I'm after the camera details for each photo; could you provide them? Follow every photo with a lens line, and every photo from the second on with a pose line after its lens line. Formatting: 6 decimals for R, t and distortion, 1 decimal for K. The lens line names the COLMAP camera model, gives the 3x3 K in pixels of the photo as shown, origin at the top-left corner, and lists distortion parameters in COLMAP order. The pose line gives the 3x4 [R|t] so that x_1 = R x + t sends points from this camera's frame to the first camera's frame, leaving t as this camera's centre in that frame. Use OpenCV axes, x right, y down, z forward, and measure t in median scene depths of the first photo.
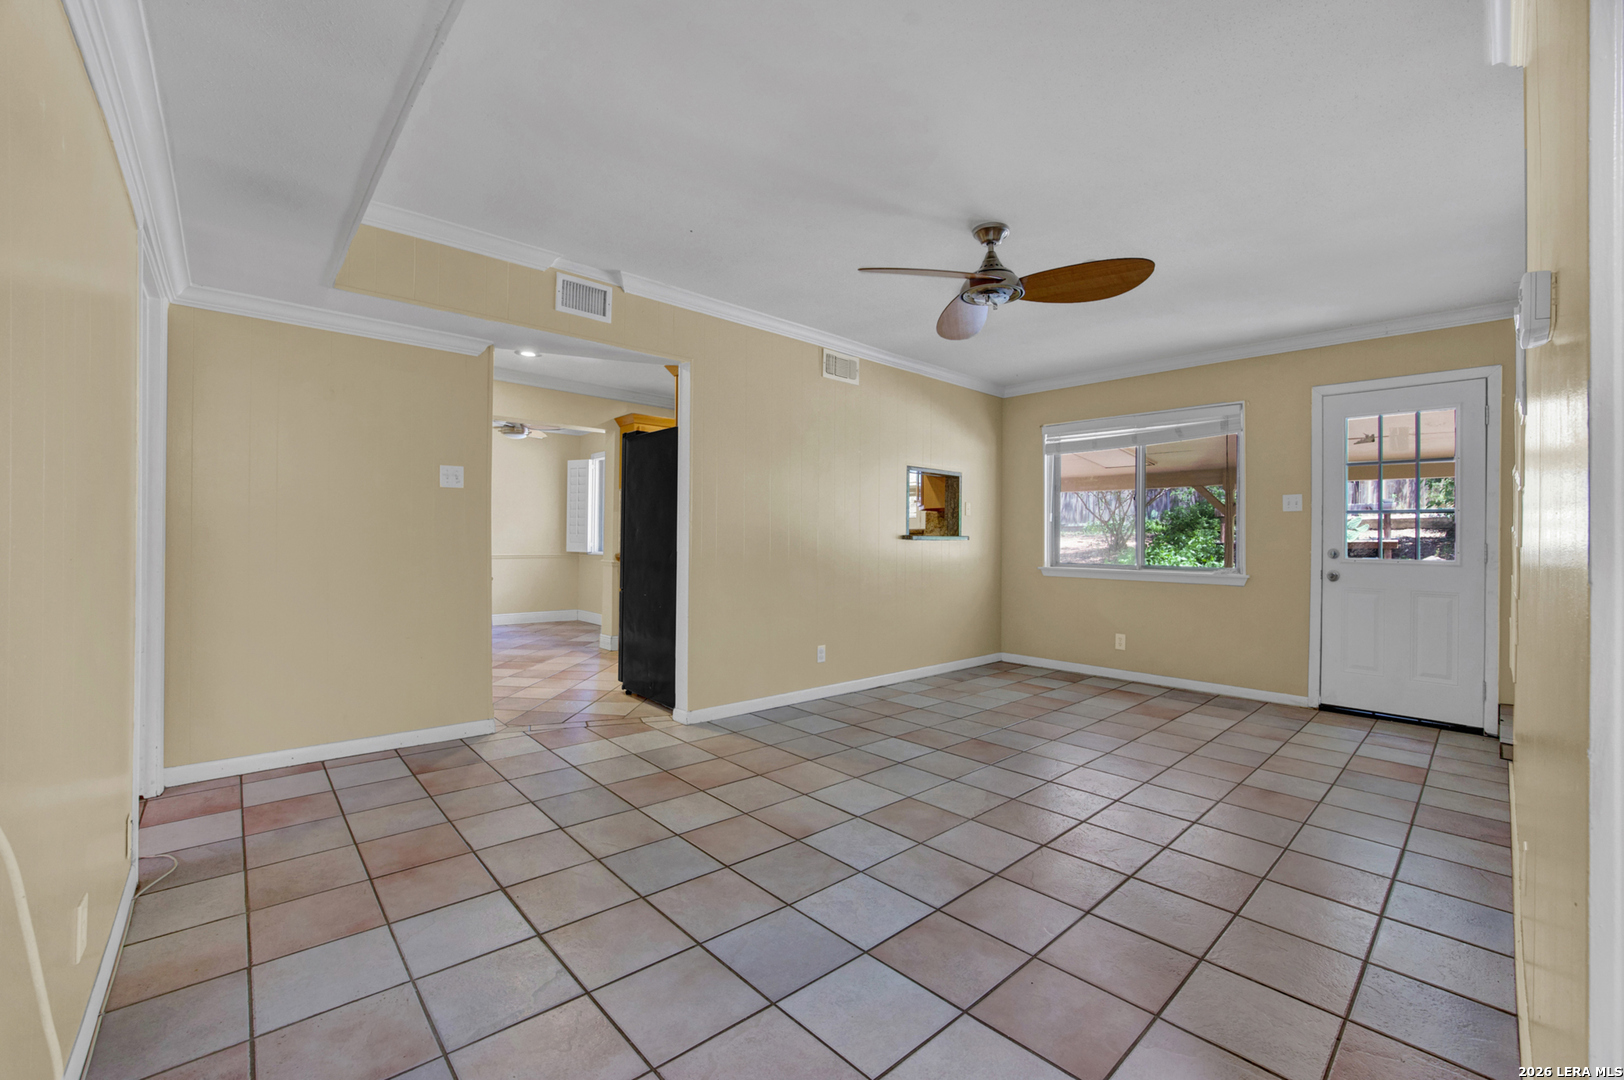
lens RADIAL K [[681.1, 0, 814.9], [0, 681.1, 531.6], [0, 0, 1]] dist [-0.074950, 0.024565]
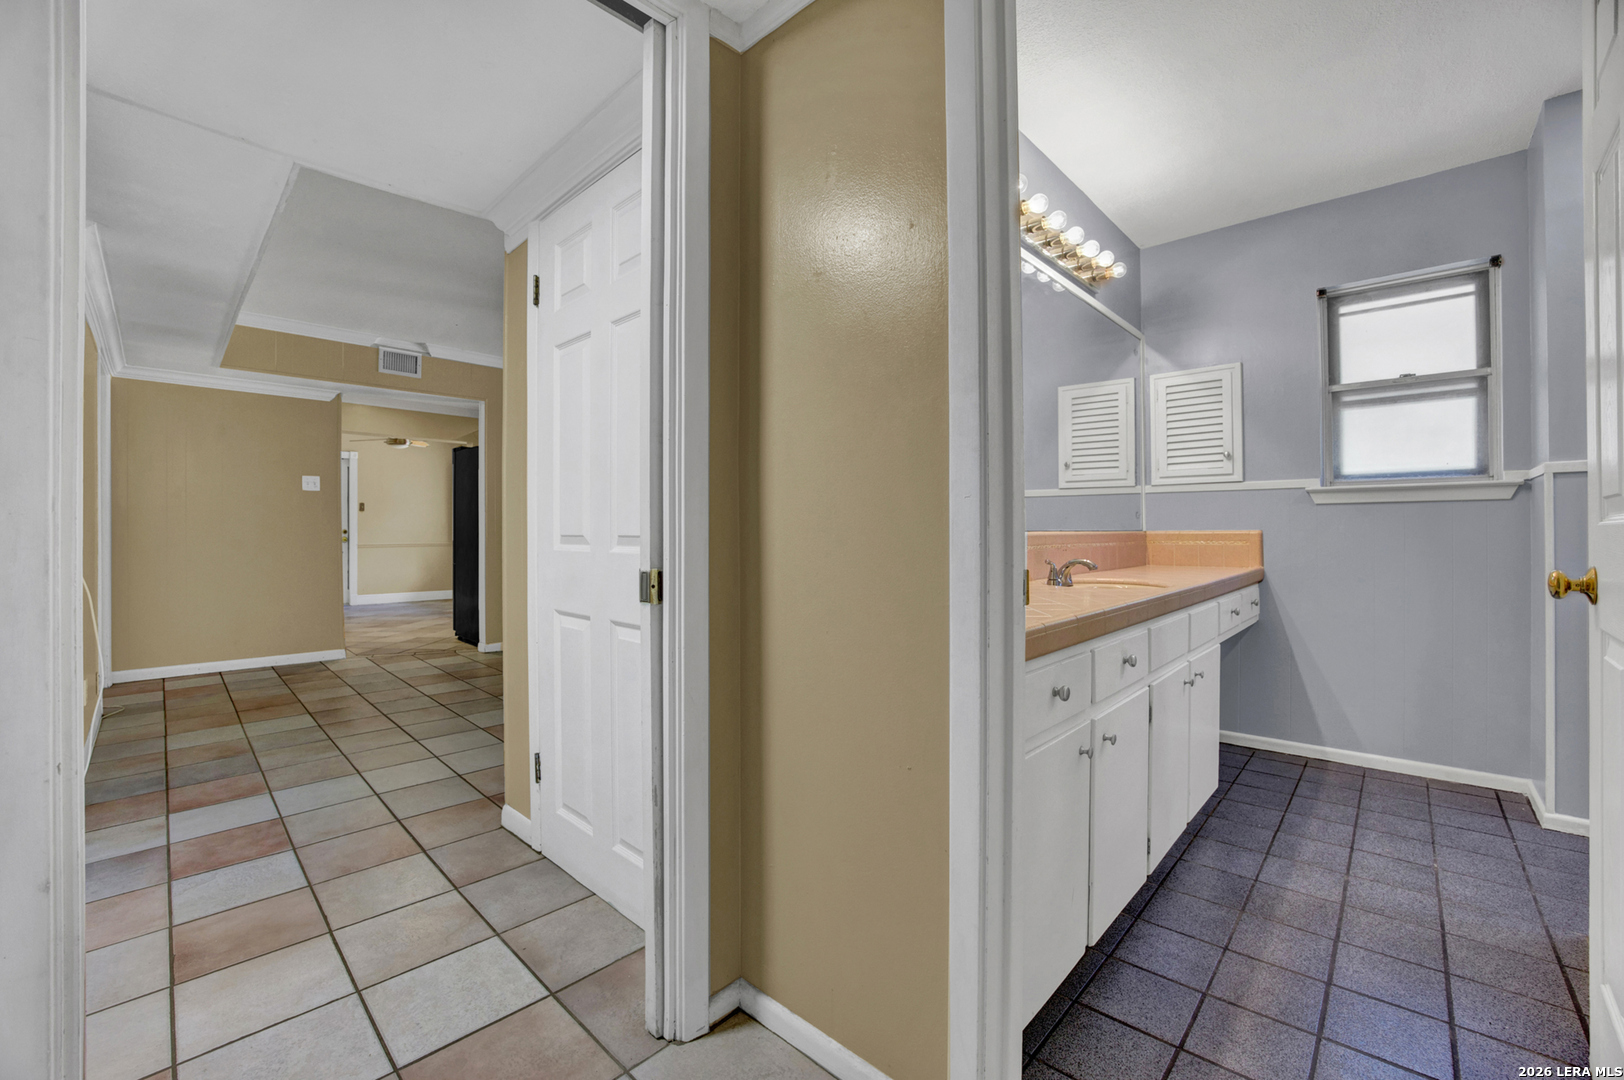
lens RADIAL K [[661.6, 0, 794.0], [0, 661.6, 532.0], [0, 0, 1]] dist [-0.059806, 0.012423]
pose [[0.998595, -0.009755, 0.052084, 0.398556], [0.009224, 0.999903, 0.010424, 0.017278], [-0.052180, -0.009929, 0.998588, -0.423528]]
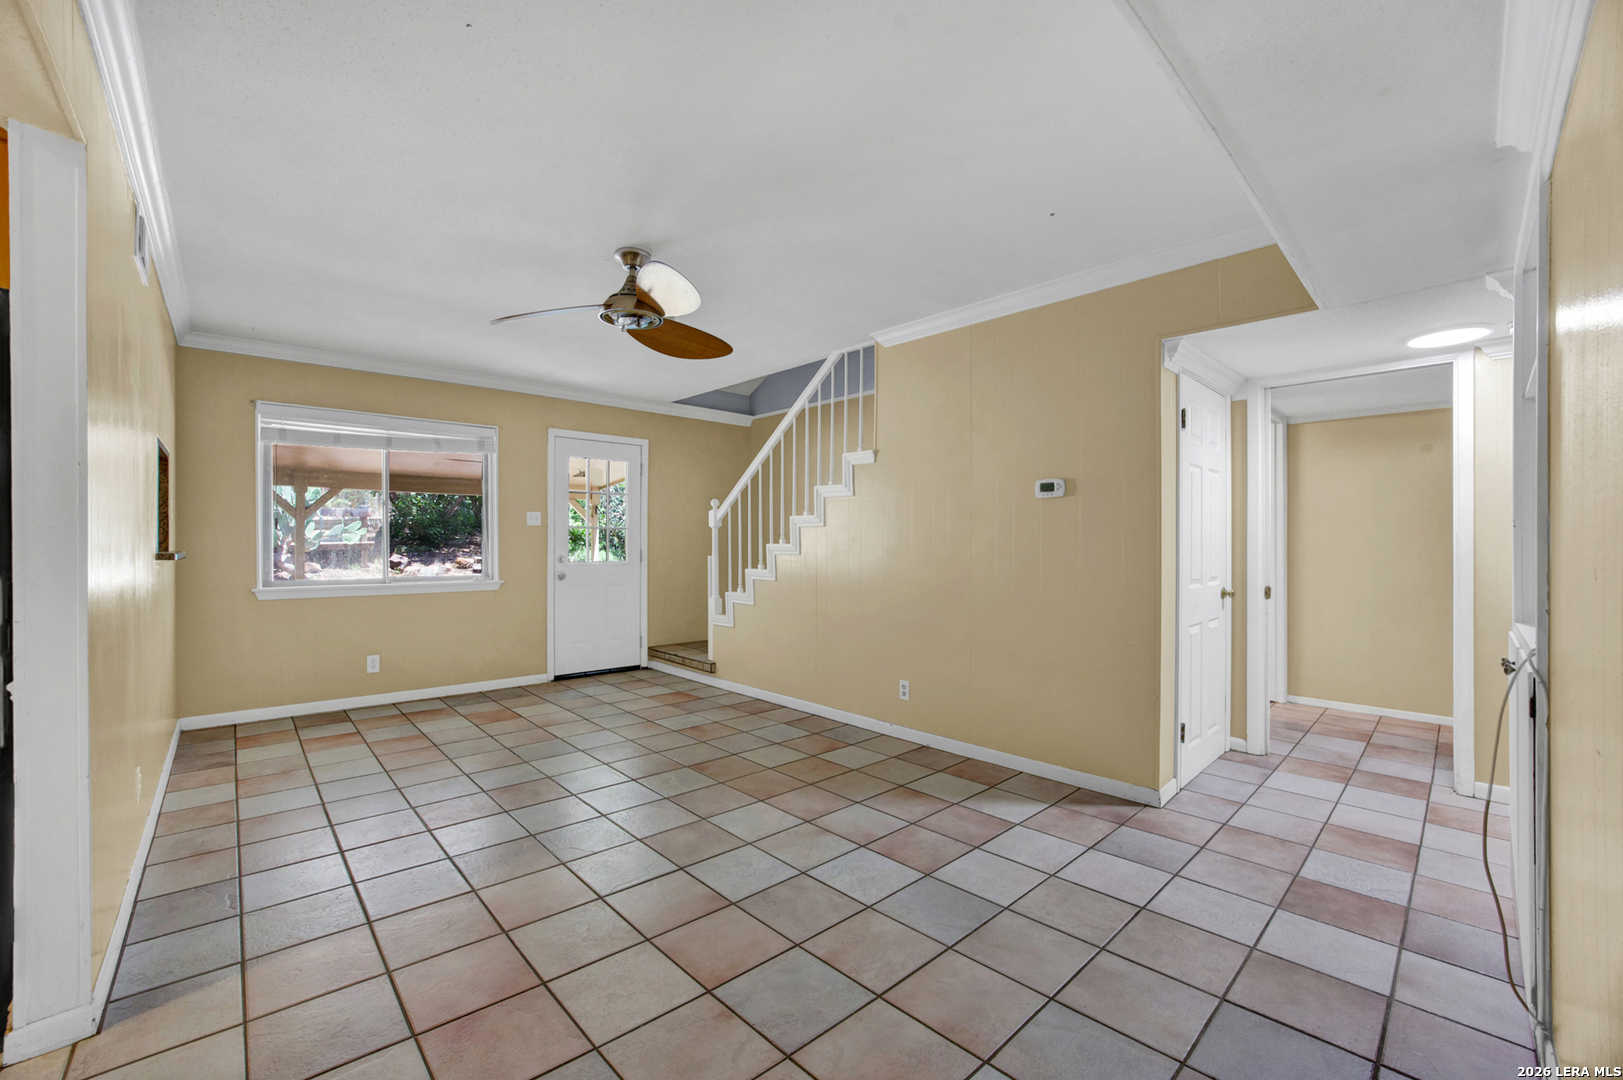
lens RADIAL K [[665.9, 0, 800.5], [0, 665.9, 545.8], [0, 0, 1]] dist [-0.058499, 0.012495]
pose [[-0.007055, -0.018766, 0.999799, -0.546936], [-0.014422, 0.999722, 0.018662, -0.025388], [-0.999871, -0.014288, -0.007324, 0.560004]]
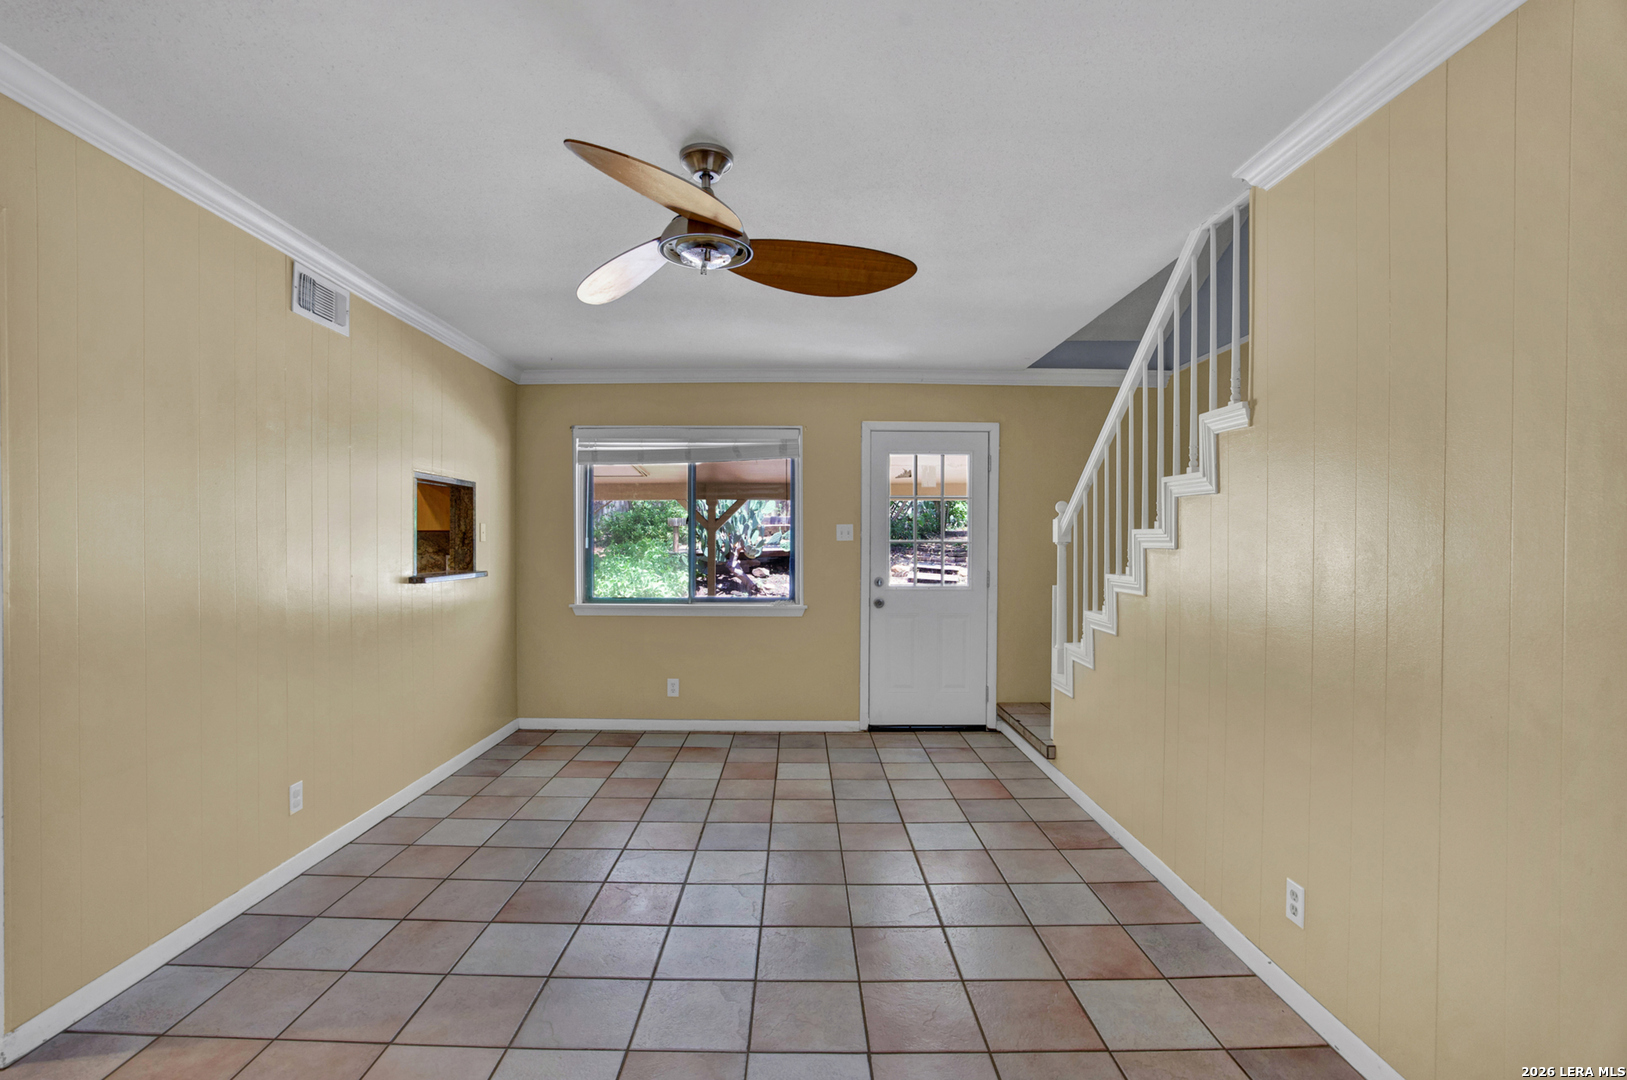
lens RADIAL K [[722.3, 0, 801.5], [0, 722.3, 538.9], [0, 0, 1]] dist [-0.054224, 0.000308]
pose [[0.668970, -0.010287, 0.743218, -0.158888], [-0.003328, 0.999853, 0.016834, -0.056913], [-0.743282, -0.013735, 0.668837, 0.333262]]
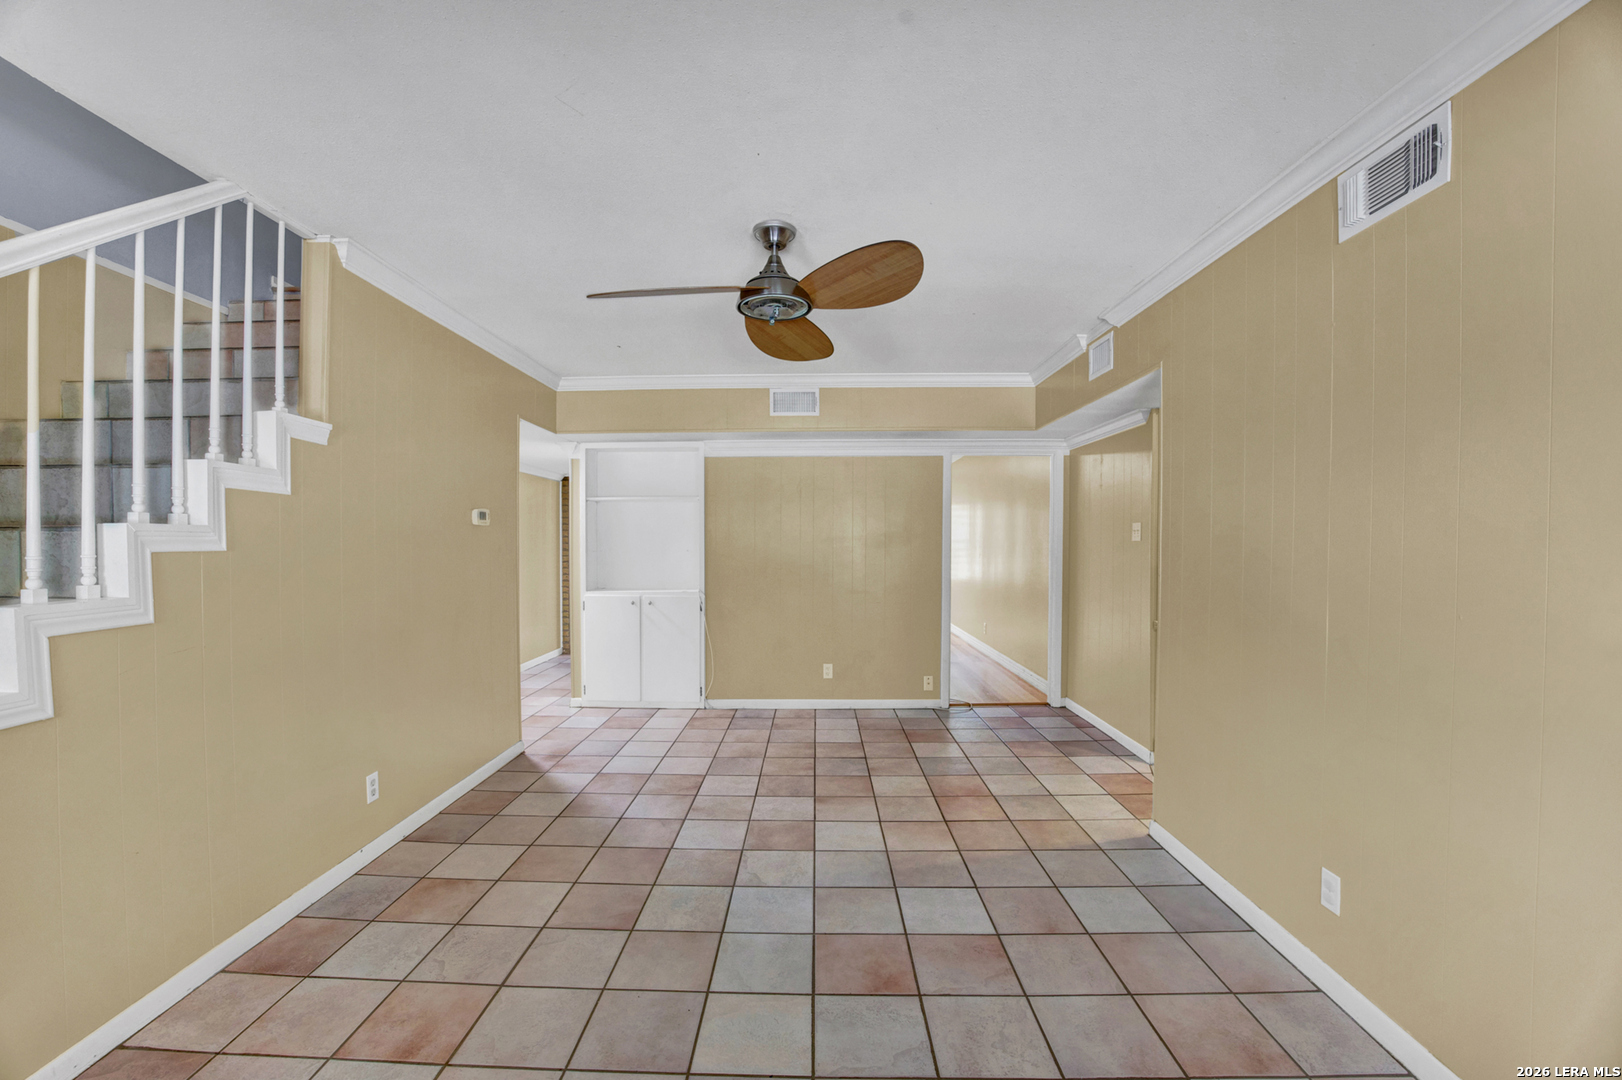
lens RADIAL K [[659.8, 0, 817.8], [0, 659.8, 552.0], [0, 0, 1]] dist [0.000810, 0.000057]
pose [[-0.674389, -0.005894, -0.738353, 0.620869], [-0.004622, 0.999982, -0.003760, -0.037428], [0.738362, 0.000877, -0.674404, 1.190314]]
